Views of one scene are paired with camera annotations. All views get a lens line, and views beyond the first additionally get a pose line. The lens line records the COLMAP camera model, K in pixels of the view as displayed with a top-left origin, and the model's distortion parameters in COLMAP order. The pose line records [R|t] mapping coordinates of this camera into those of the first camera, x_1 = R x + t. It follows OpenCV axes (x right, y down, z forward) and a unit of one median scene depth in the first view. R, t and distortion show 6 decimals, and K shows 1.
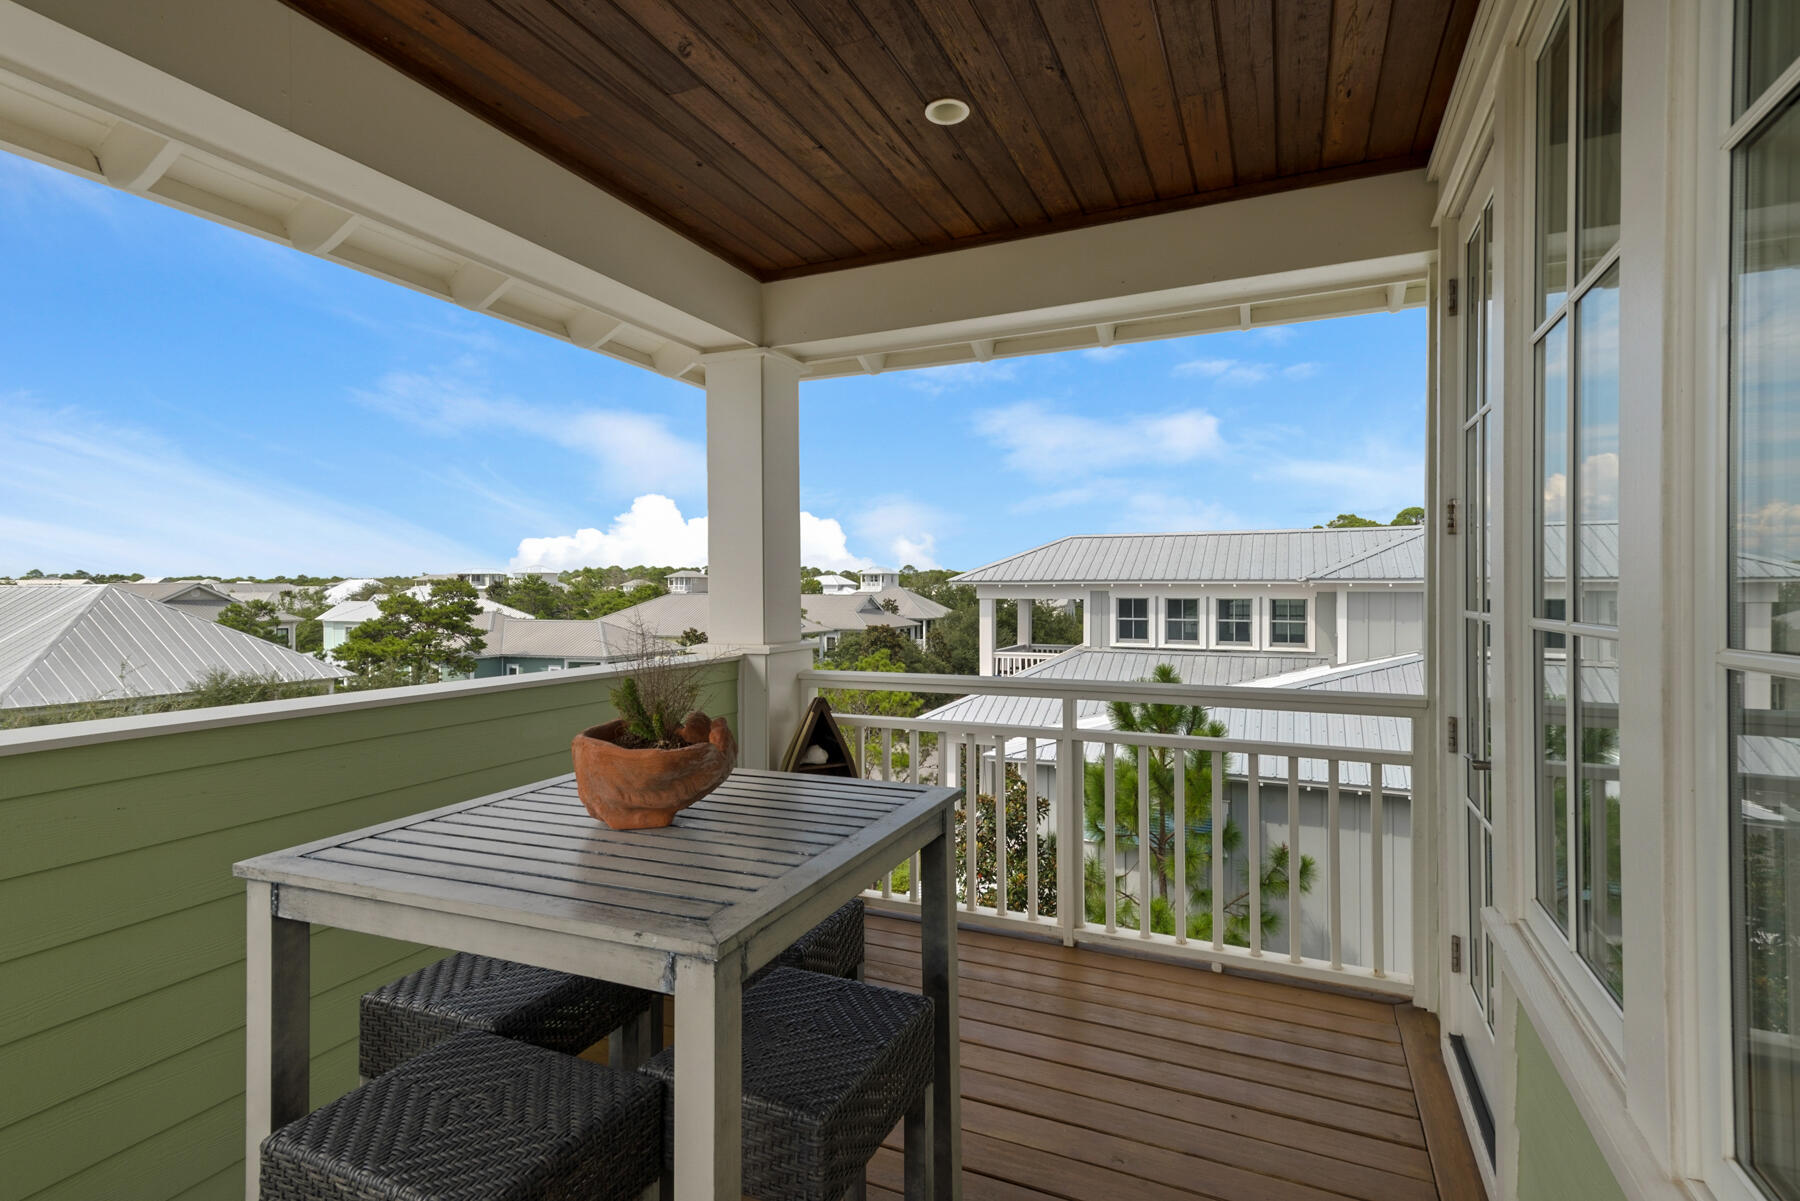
lens RADIAL K [[816.7, 0, 925.0], [0, 816.7, 599.3], [0, 0, 1]] dist [0.001059, 0.000075]
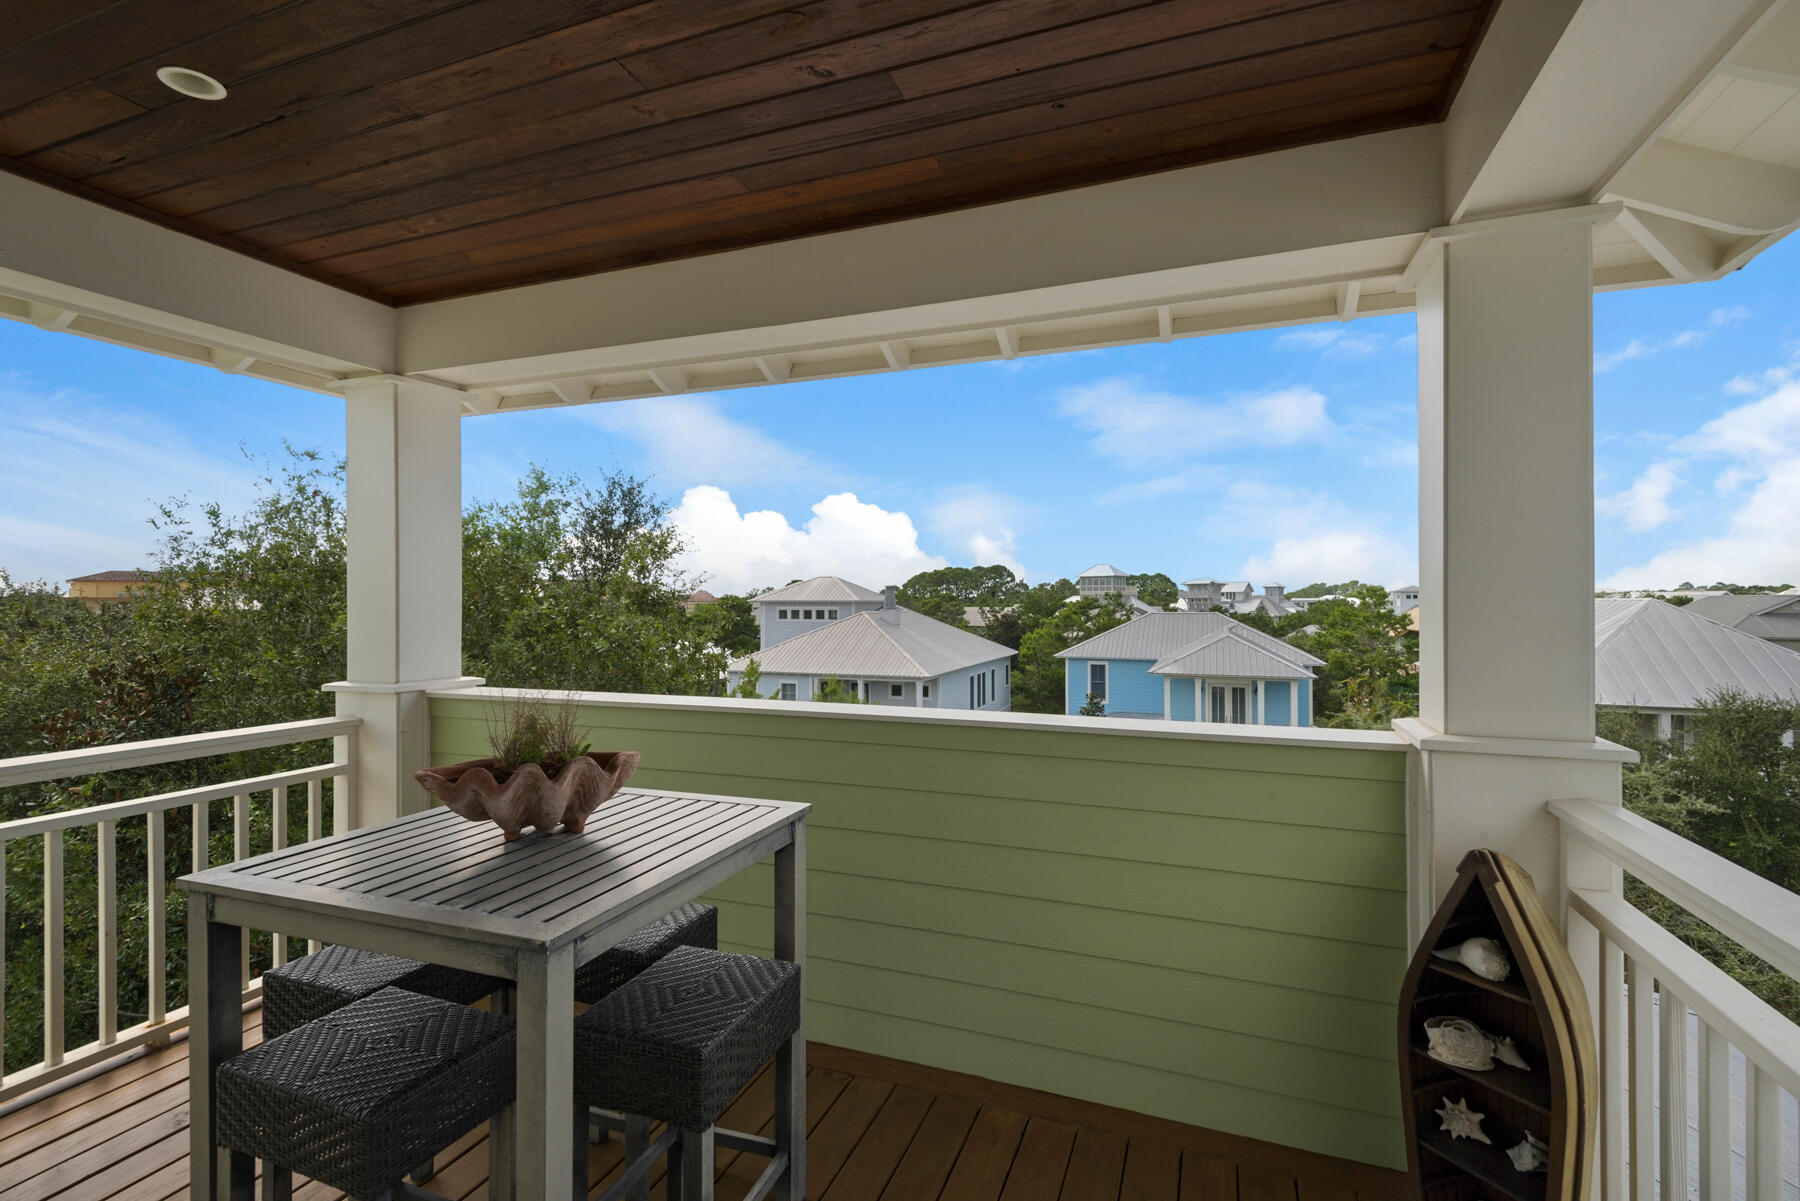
lens RADIAL K [[816.7, 0, 925.0], [0, 816.7, 599.3], [0, 0, 1]] dist [0.001059, 0.000075]
pose [[0.061985, -0.001766, -0.998076, 0.506964], [-0.013642, 0.999904, -0.002617, -0.051012], [0.997984, 0.013778, 0.061955, 0.831783]]
